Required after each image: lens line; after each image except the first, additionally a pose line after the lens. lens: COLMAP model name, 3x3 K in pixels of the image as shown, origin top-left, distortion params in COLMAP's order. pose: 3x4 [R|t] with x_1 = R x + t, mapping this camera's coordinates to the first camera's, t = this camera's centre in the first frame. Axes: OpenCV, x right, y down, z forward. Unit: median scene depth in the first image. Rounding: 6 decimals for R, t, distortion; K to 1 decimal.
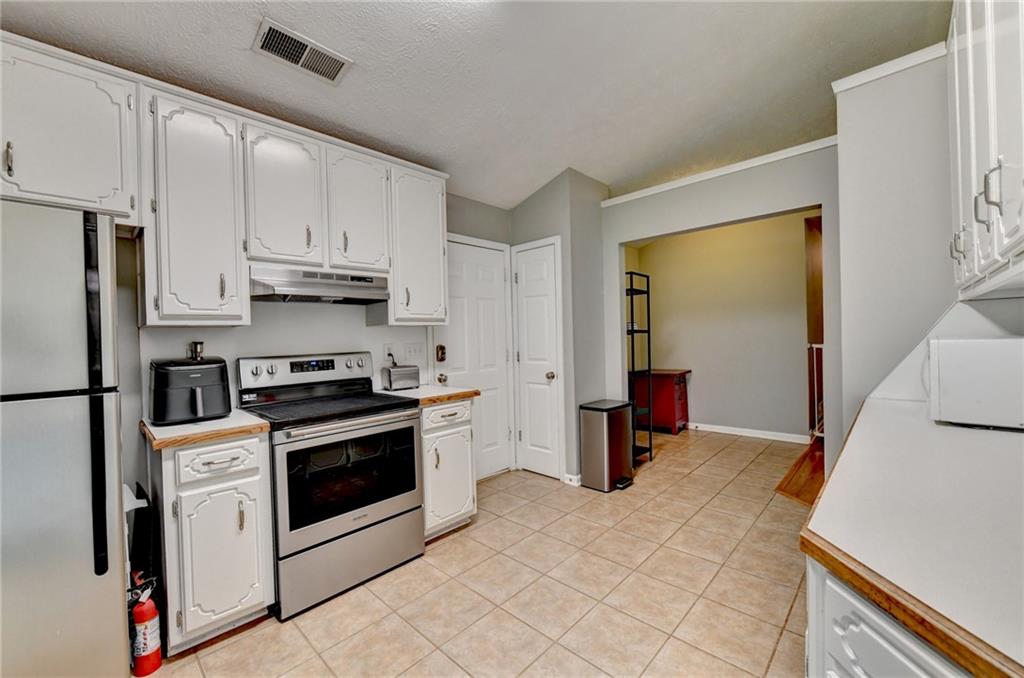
lens RADIAL K [[411.0, 0, 518.4], [0, 411.0, 339.0], [0, 0, 1]] dist [-0.006261, -0.000214]
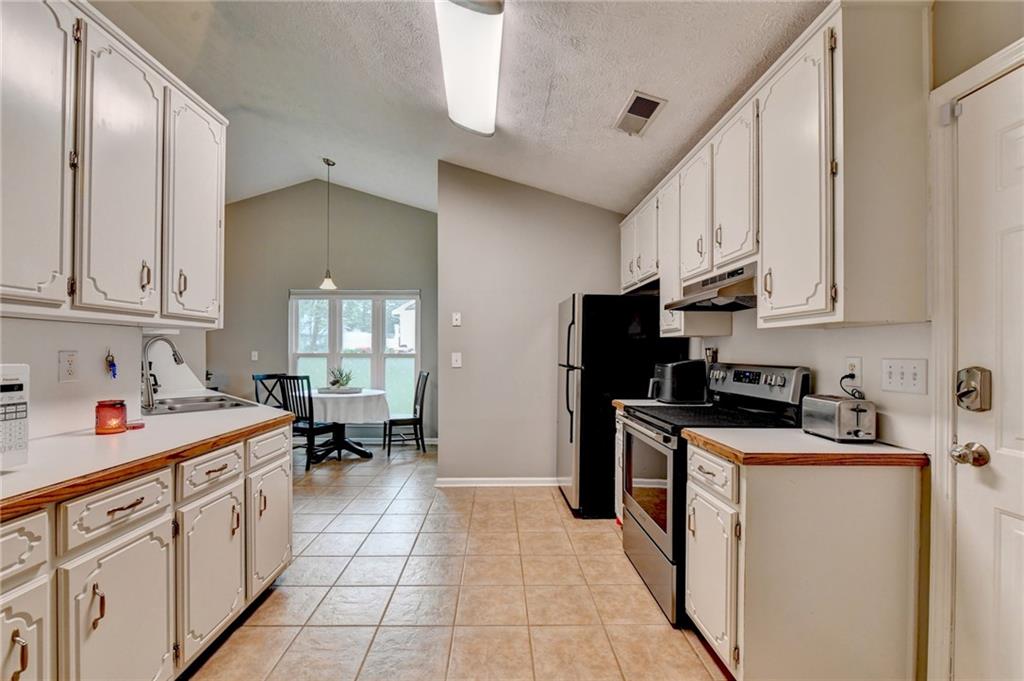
lens RADIAL K [[427.6, 0, 502.5], [0, 427.6, 350.0], [0, 0, 1]] dist [-0.009381, -0.000239]
pose [[-0.722053, 0.018227, -0.691598, 0.440742], [0.006919, 0.999793, 0.019126, -0.012676], [0.691803, 0.009025, -0.722030, 1.087477]]
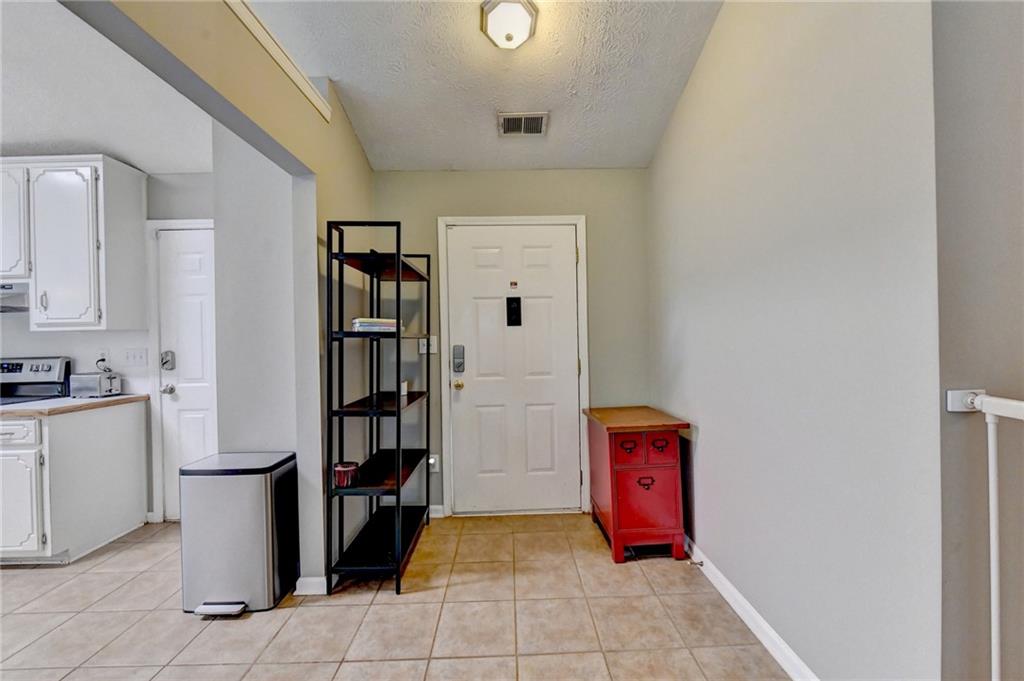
lens RADIAL K [[411.1, 0, 512.0], [0, 411.1, 340.5], [0, 0, 1]] dist [-0.003115, -0.000187]
pose [[0.690398, 0.013865, -0.723296, 1.052416], [-0.001787, 0.999846, 0.017461, -0.026713], [0.723427, -0.010763, 0.690317, 1.028780]]
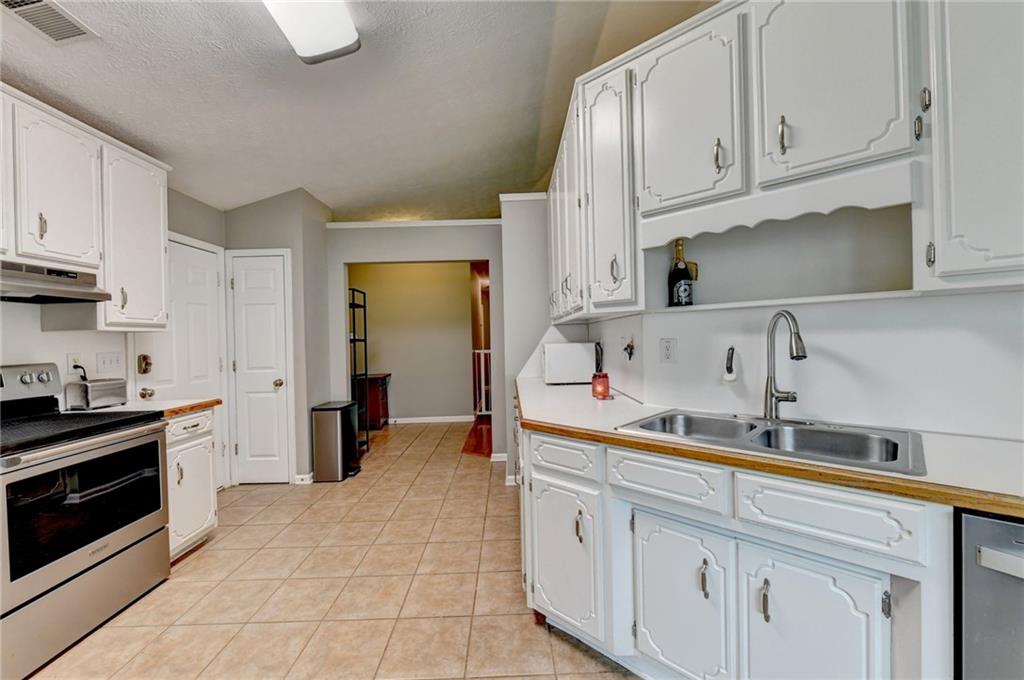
lens RADIAL K [[411.0, 0, 518.4], [0, 411.0, 340.0], [0, 0, 1]] dist [-0.006261, -0.000214]
pose [[0.714341, 0.005799, 0.699774, -0.253116], [0.011005, 0.999749, -0.019519, 0.010509], [-0.699711, 0.021644, 0.714098, -0.181127]]
